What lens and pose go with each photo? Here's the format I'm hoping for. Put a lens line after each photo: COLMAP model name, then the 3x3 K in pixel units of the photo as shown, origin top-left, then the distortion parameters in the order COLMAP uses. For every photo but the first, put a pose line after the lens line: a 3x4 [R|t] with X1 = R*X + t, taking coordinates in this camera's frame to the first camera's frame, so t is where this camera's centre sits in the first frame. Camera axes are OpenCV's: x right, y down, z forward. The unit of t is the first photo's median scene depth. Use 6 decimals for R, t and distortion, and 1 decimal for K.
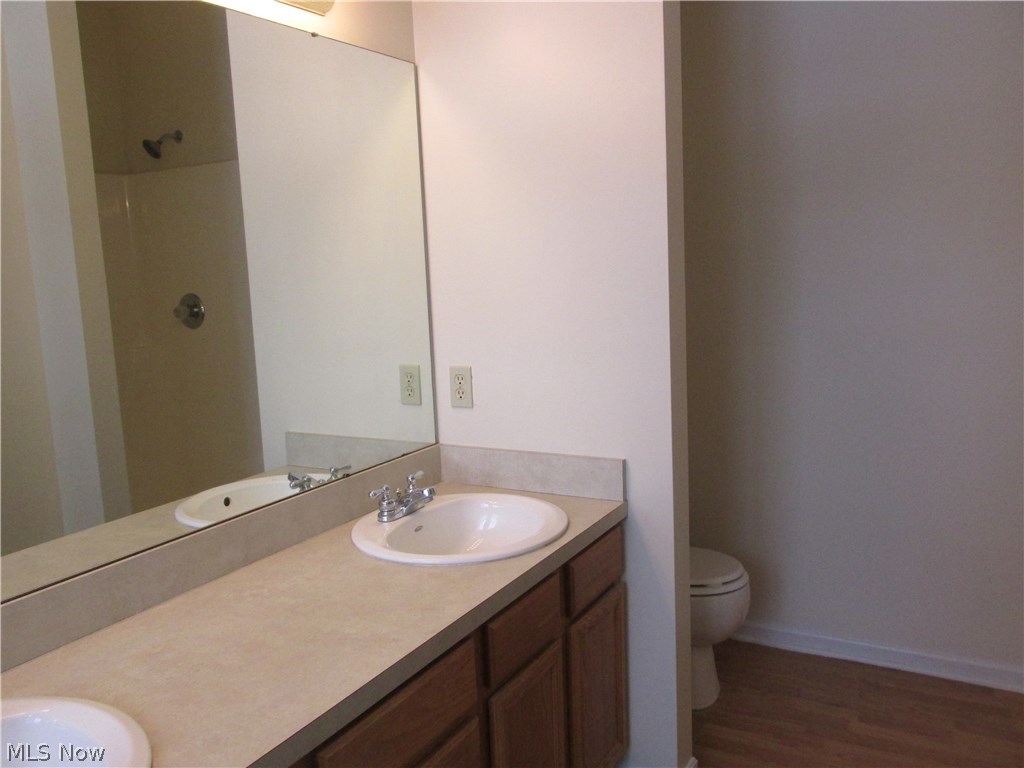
lens RADIAL K [[850.8, 0, 512.7], [0, 850.8, 382.1], [0, 0, 1]] dist [-0.031438, -0.022593]
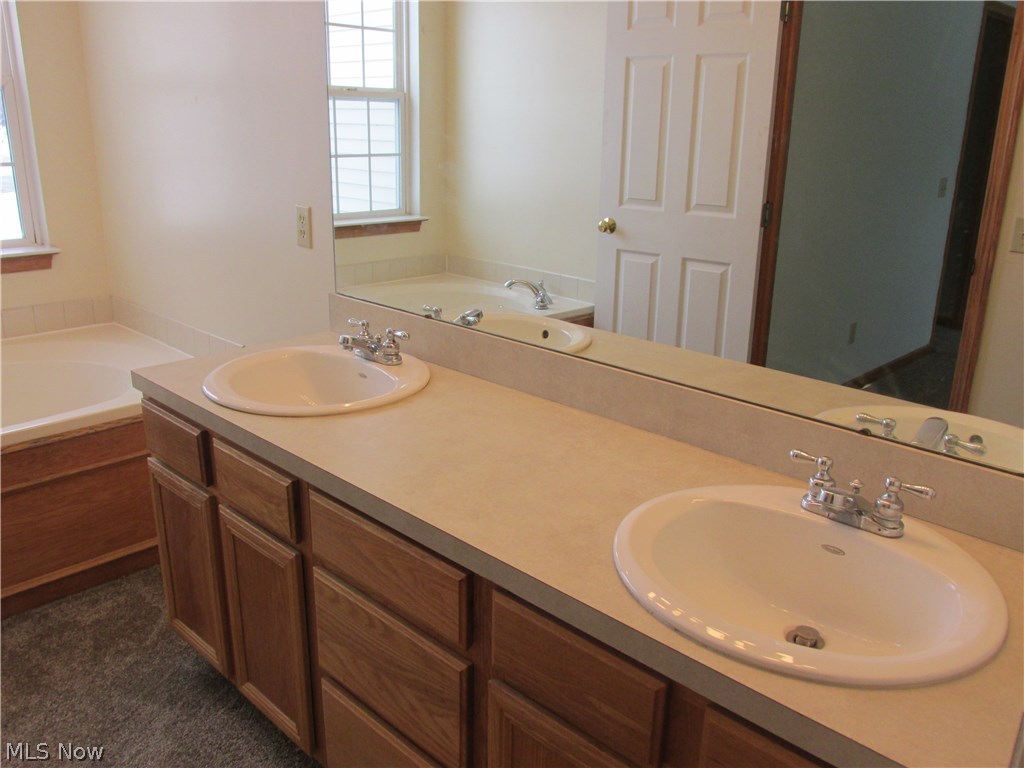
lens RADIAL K [[850.8, 0, 514.7], [0, 850.8, 387.2], [0, 0, 1]] dist [-0.031438, -0.022593]
pose [[-0.245284, 0.329676, -0.911674, 0.569360], [-0.159909, 0.913762, 0.373454, -0.152866], [0.956172, 0.237387, -0.171413, 1.067010]]
